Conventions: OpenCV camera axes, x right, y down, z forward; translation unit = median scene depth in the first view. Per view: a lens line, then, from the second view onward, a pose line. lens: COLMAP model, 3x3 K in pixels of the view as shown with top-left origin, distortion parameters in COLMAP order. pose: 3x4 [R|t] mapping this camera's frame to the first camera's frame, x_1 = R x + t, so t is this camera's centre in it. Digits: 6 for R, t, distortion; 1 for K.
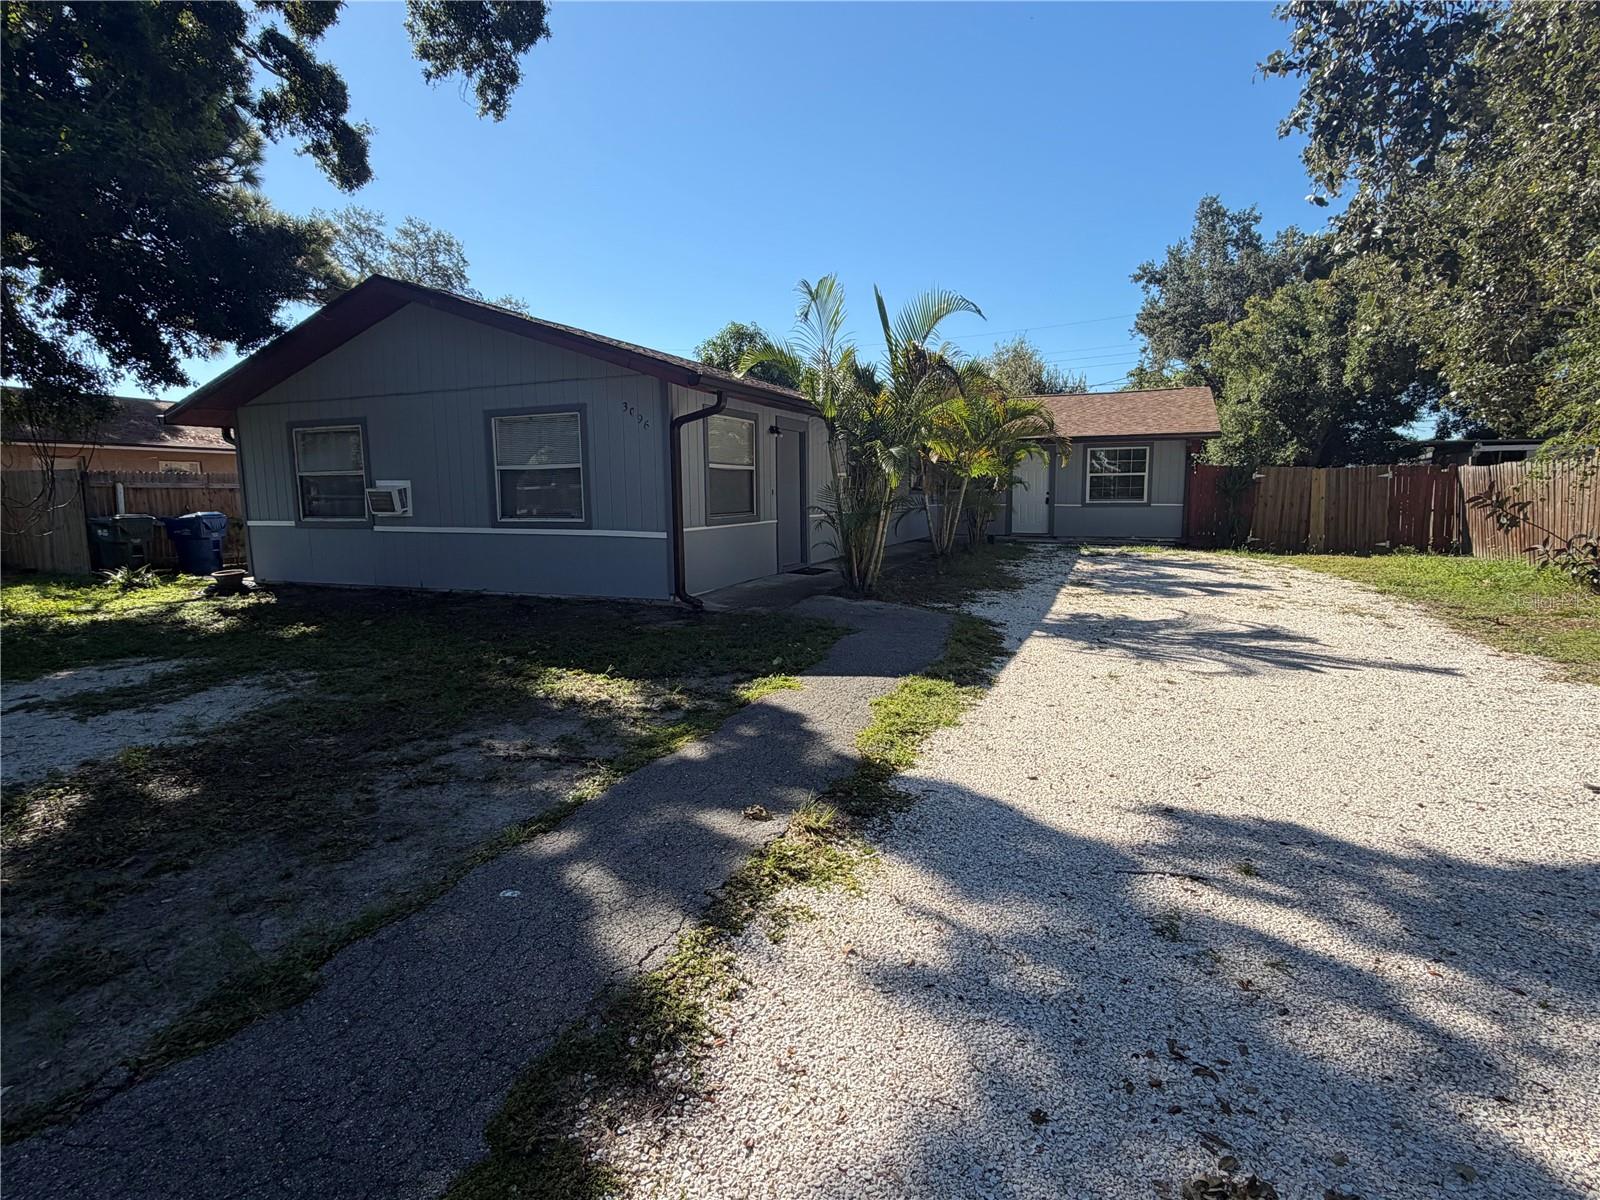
lens RADIAL K [[788.9, 0, 801.4], [0, 788.9, 598.8], [0, 0, 1]] dist [-0.000635, 0.000053]
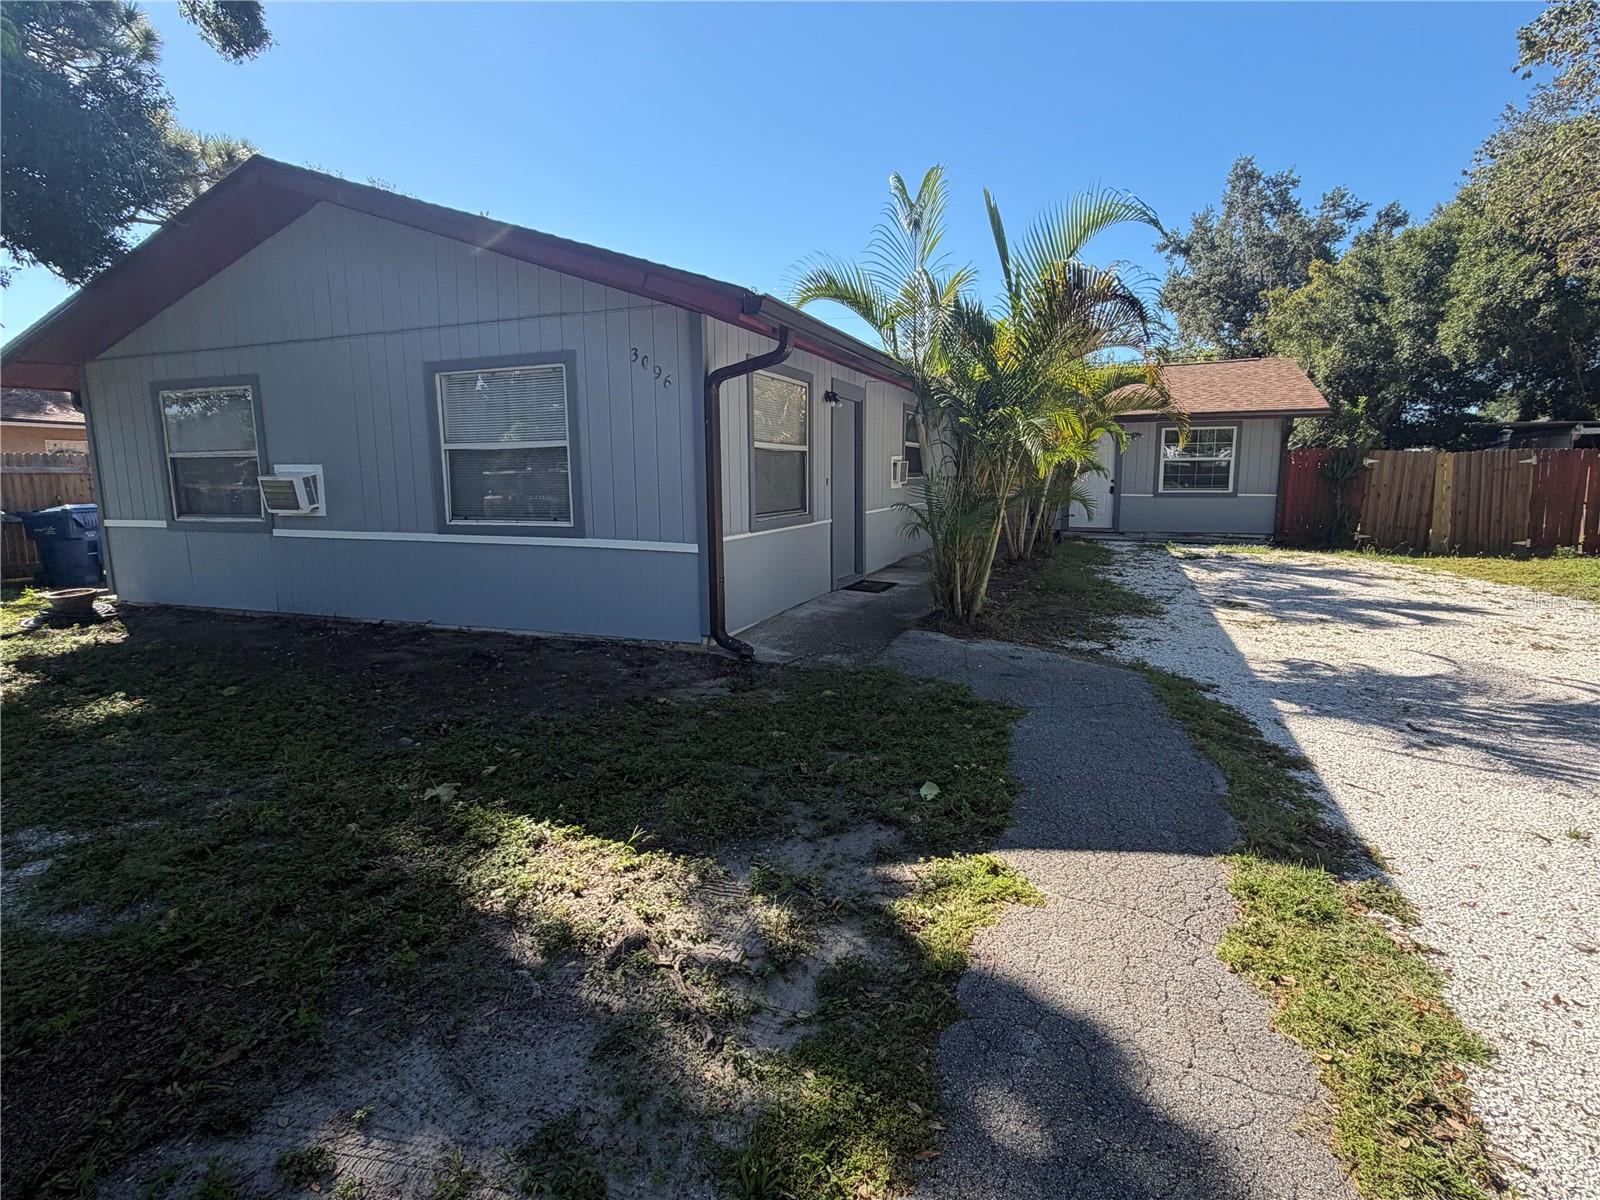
lens RADIAL K [[788.9, 0, 801.4], [0, 788.9, 598.8], [0, 0, 1]] dist [-0.000635, 0.000053]
pose [[0.999701, -0.001505, 0.024392, -0.083108], [0.001017, 0.999799, 0.020020, -0.042689], [-0.024418, -0.019989, 0.999502, 0.274512]]
